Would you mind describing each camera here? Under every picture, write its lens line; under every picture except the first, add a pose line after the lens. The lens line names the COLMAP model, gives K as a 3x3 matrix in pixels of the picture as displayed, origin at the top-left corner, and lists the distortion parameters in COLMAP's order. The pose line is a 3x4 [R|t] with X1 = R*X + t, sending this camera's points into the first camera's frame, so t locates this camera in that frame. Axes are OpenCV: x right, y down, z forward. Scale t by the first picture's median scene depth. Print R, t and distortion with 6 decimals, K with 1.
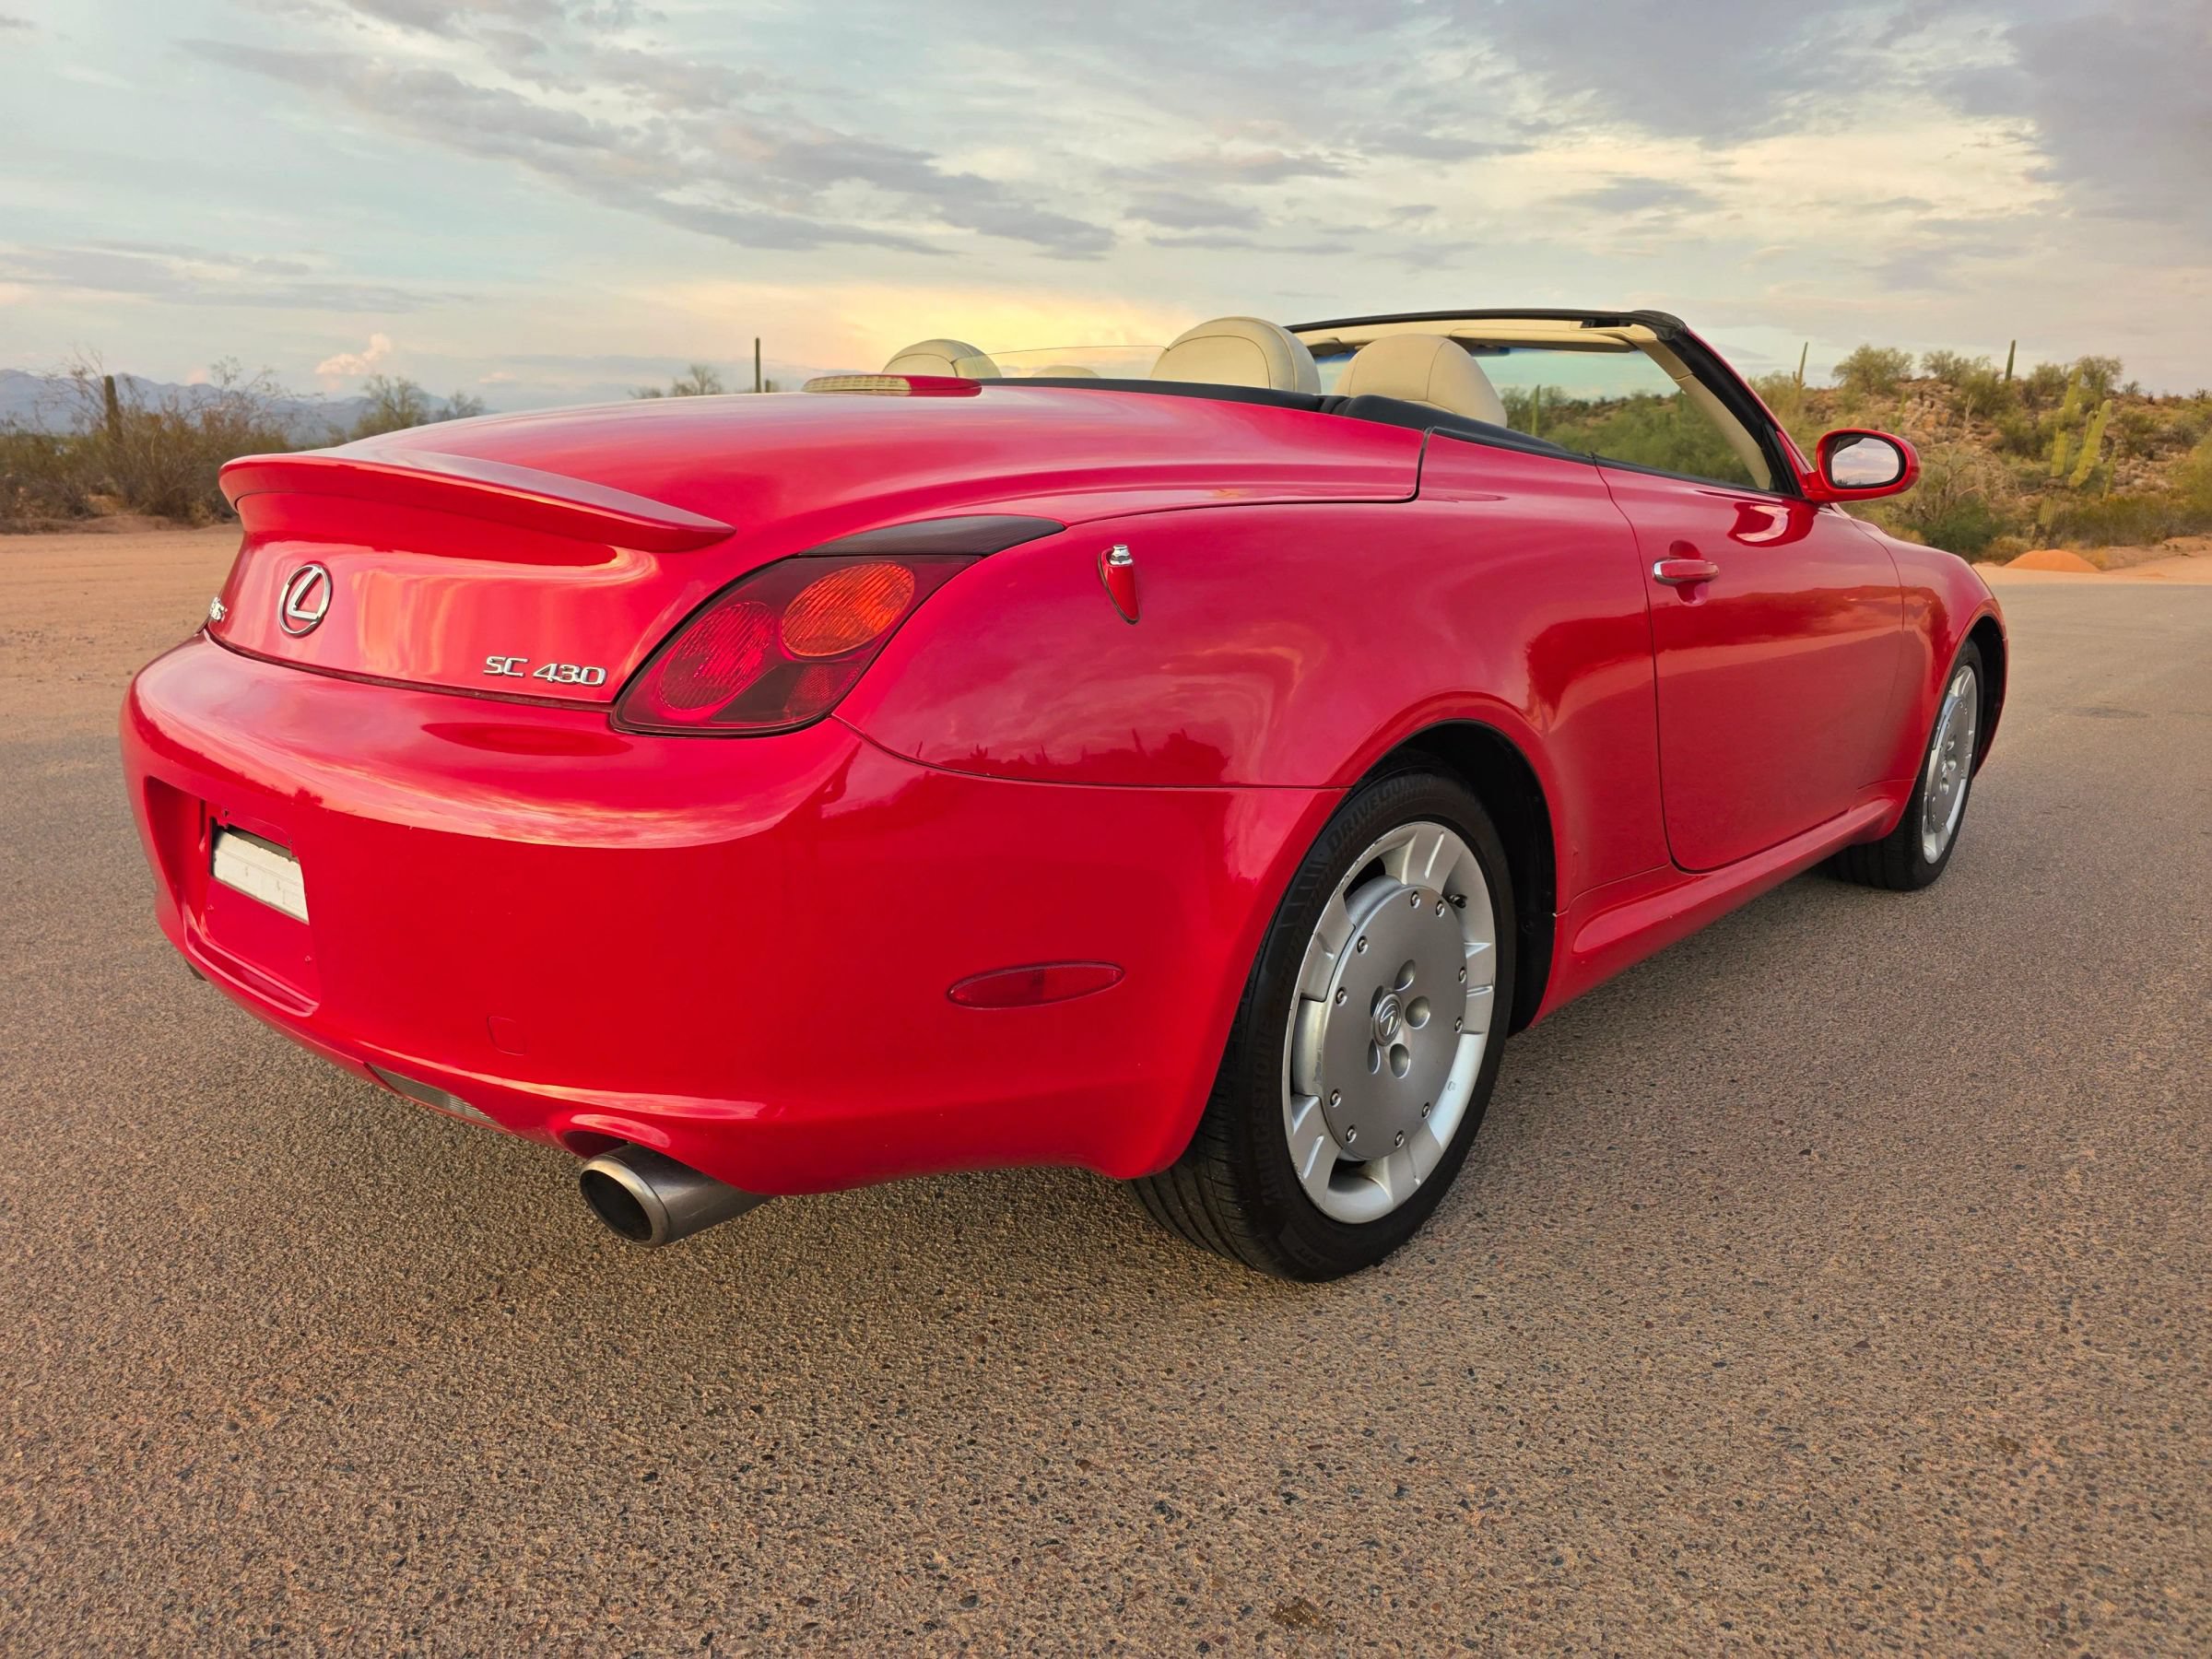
lens RADIAL K [[1524.7, 0, 1096.2], [0, 1524.7, 803.3], [0, 0, 1]] dist [0.025651, -0.026769]
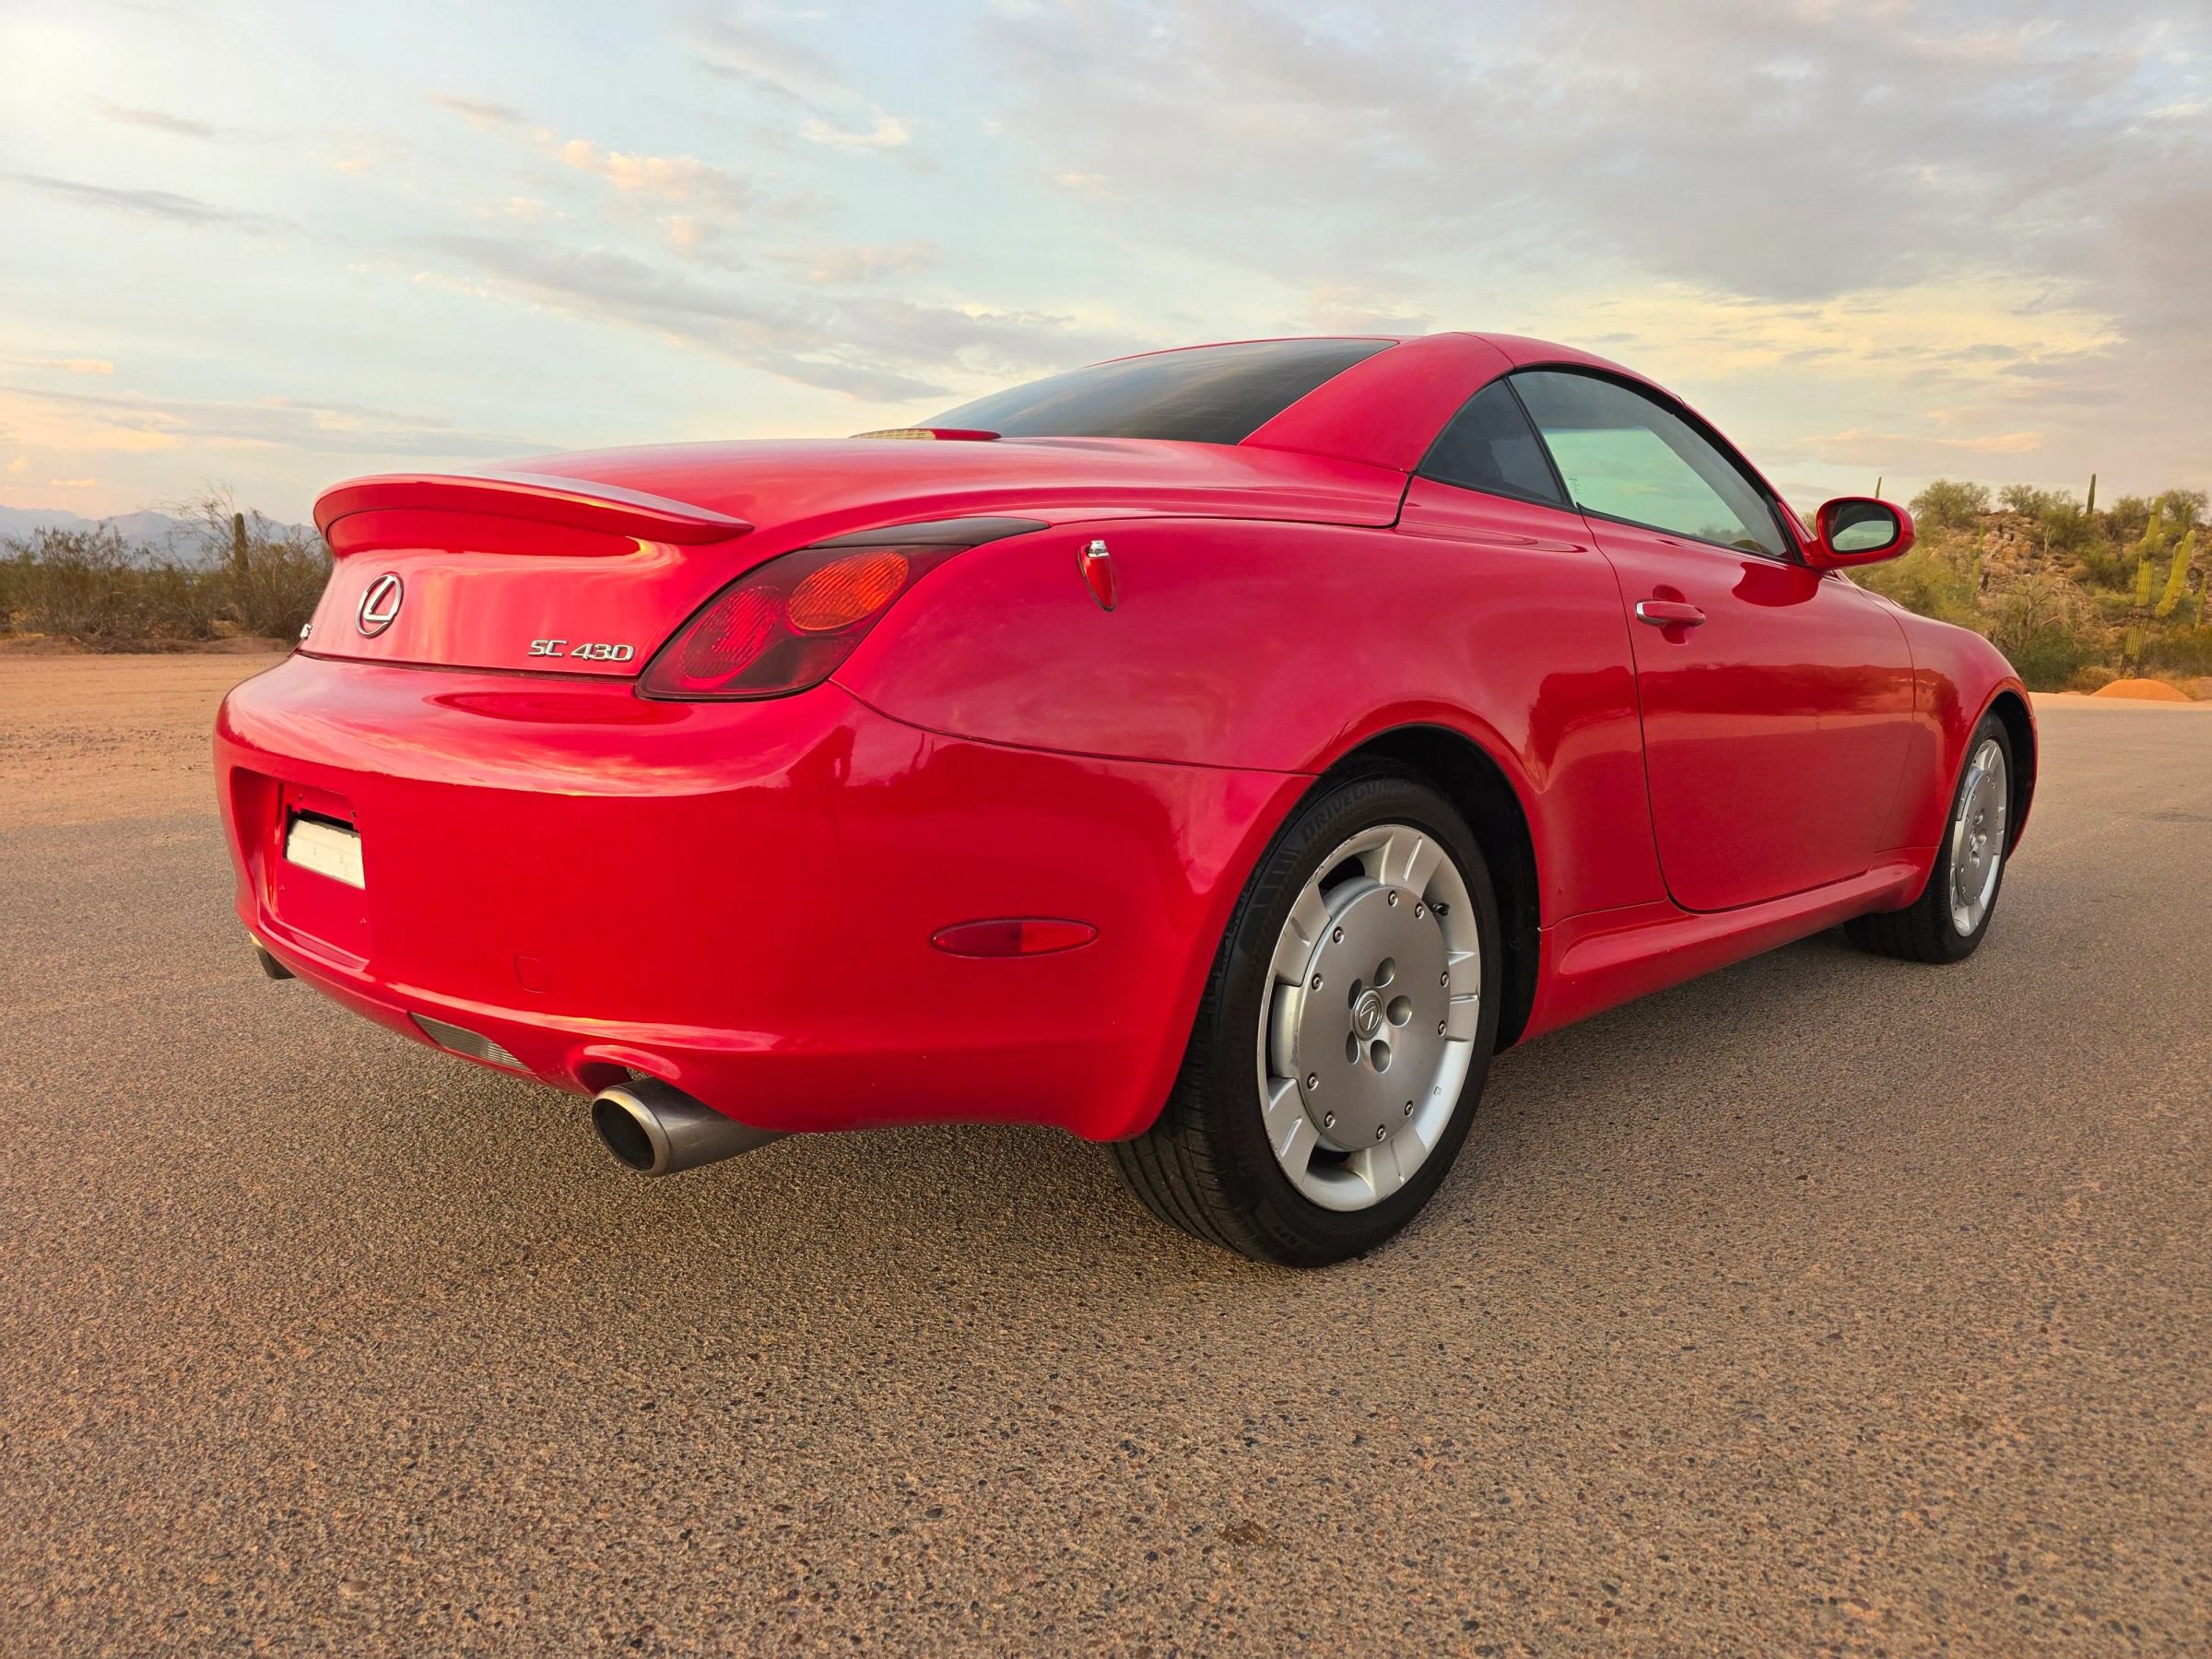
lens RADIAL K [[1524.7, 0, 1092.8], [0, 1524.7, 799.4], [0, 0, 1]] dist [0.025651, -0.026769]
pose [[0.998519, 0.008177, -0.053793, 0.060918], [-0.013052, 0.995775, -0.090897, 0.097923], [0.052822, 0.091464, 0.994406, -0.066989]]
